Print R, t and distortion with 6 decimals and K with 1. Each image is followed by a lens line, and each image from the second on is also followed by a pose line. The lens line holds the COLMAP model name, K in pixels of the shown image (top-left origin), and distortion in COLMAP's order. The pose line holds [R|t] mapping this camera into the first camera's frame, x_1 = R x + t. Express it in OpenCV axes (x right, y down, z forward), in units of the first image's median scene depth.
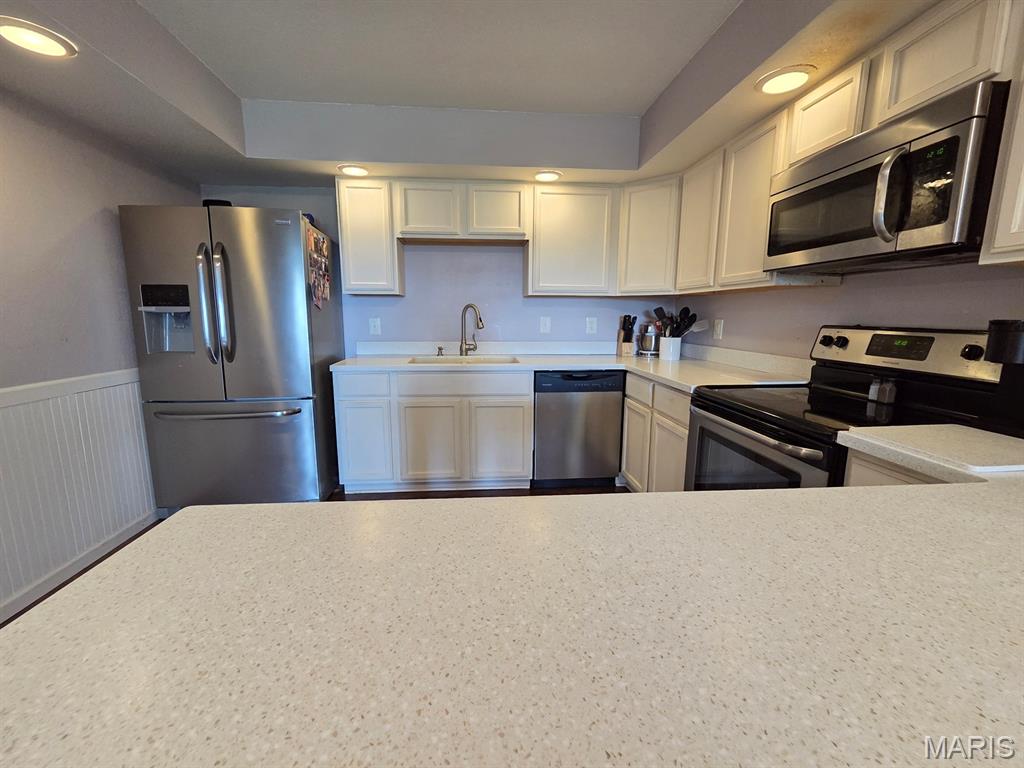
lens RADIAL K [[420.0, 0, 506.7], [0, 420.0, 384.2], [0, 0, 1]] dist [0.001925, -0.000340]
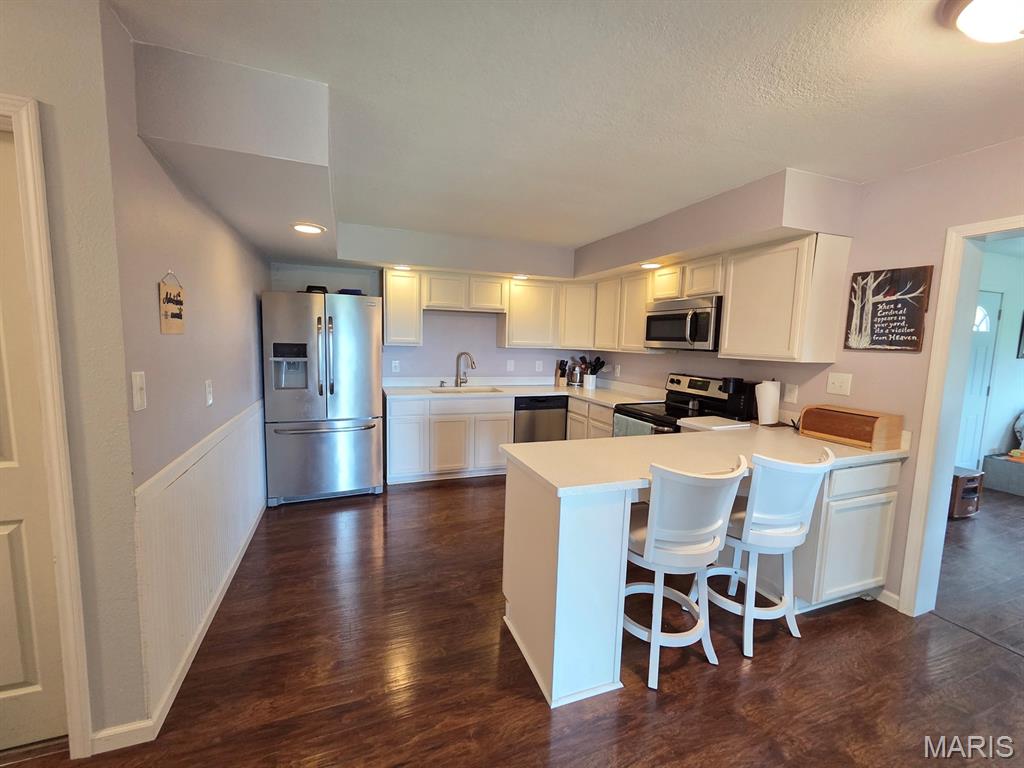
lens RADIAL K [[420.0, 0, 506.7], [0, 420.0, 384.2], [0, 0, 1]] dist [0.001925, -0.000340]
pose [[0.963455, -0.006859, 0.267781, -0.390317], [0.021198, 0.998489, -0.050694, 0.000590], [-0.267029, 0.054517, 0.962145, -0.521405]]
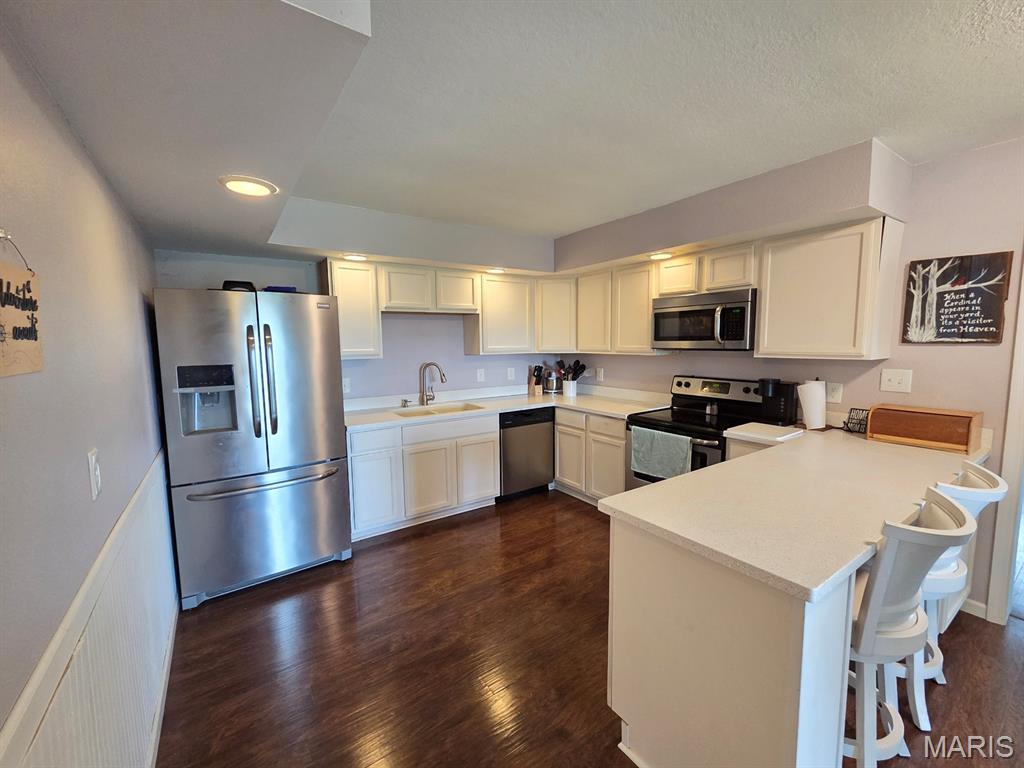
lens RADIAL K [[420.0, 0, 506.7], [0, 420.0, 384.2], [0, 0, 1]] dist [0.001925, -0.000340]
pose [[0.872935, -0.064461, 0.483558, -0.556087], [0.095012, 0.994715, -0.038919, -0.068824], [-0.478494, 0.079918, 0.874447, -0.187128]]
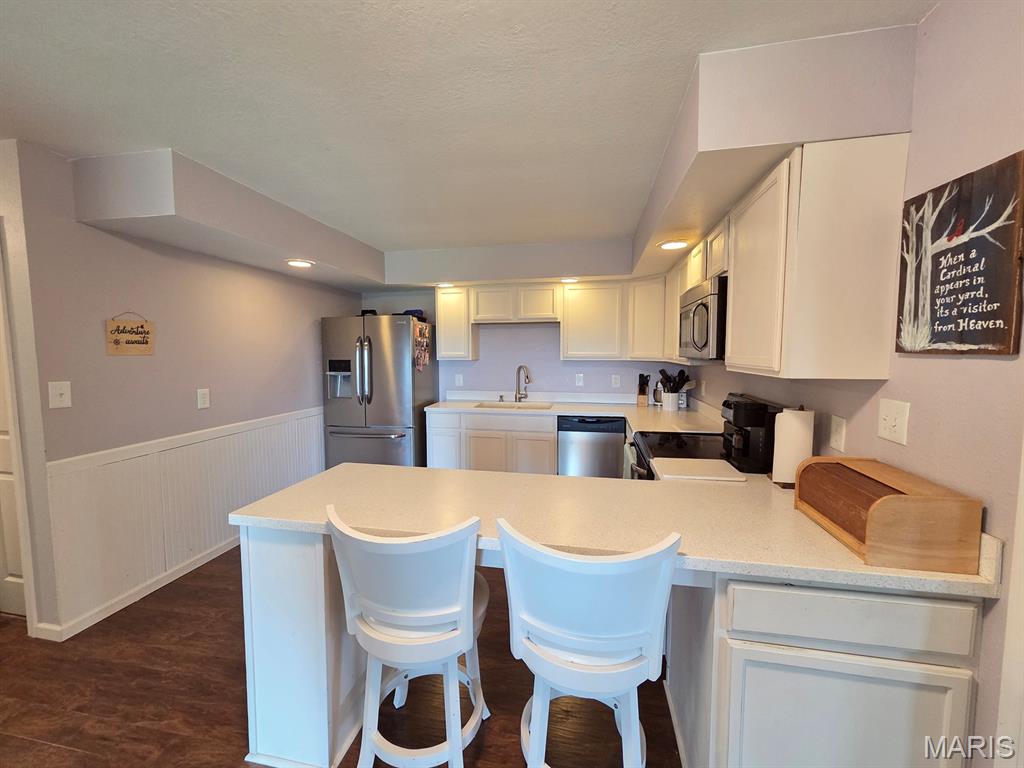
lens RADIAL K [[420.0, 0, 506.7], [0, 420.0, 384.2], [0, 0, 1]] dist [0.001925, -0.000340]
pose [[0.958932, 0.015383, -0.283218, 0.300455], [-0.039111, 0.996161, -0.078316, -0.019208], [0.280926, 0.086176, 0.955853, -0.400382]]
